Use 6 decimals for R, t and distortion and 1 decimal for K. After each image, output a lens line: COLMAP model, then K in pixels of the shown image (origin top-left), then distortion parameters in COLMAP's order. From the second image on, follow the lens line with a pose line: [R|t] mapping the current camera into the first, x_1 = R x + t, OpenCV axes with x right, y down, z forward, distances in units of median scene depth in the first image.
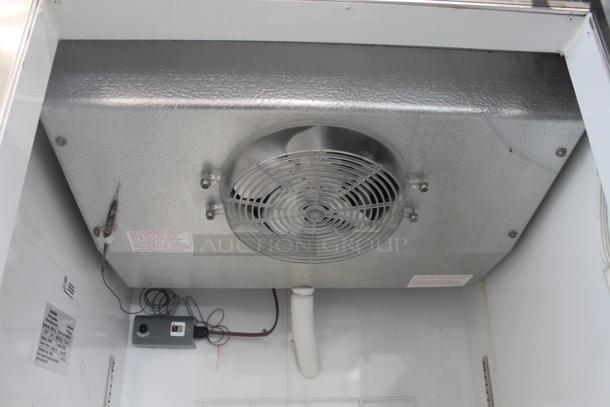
lens RADIAL K [[517.2, 0, 305.0], [0, 517.2, 203.5], [0, 0, 1]] dist [-0.118026, 0.002338]
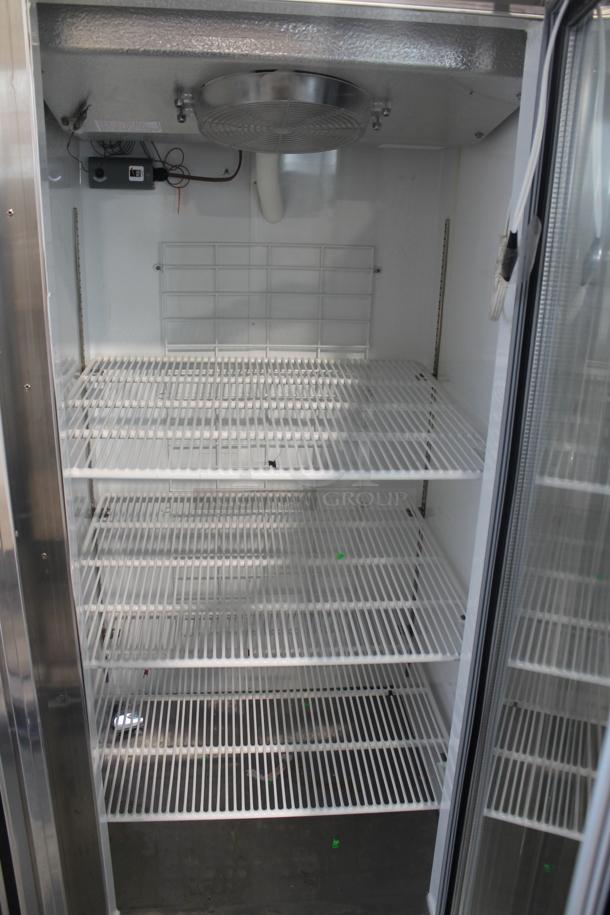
lens RADIAL K [[775.8, 0, 305.0], [0, 775.8, 457.5], [0, 0, 1]] dist [-0.118026, 0.002338]
pose [[0.997700, 0.029942, 0.060817, -0.004765], [-0.064212, 0.704975, 0.706320, -0.403787], [-0.021726, -0.708600, 0.705276, -0.387057]]
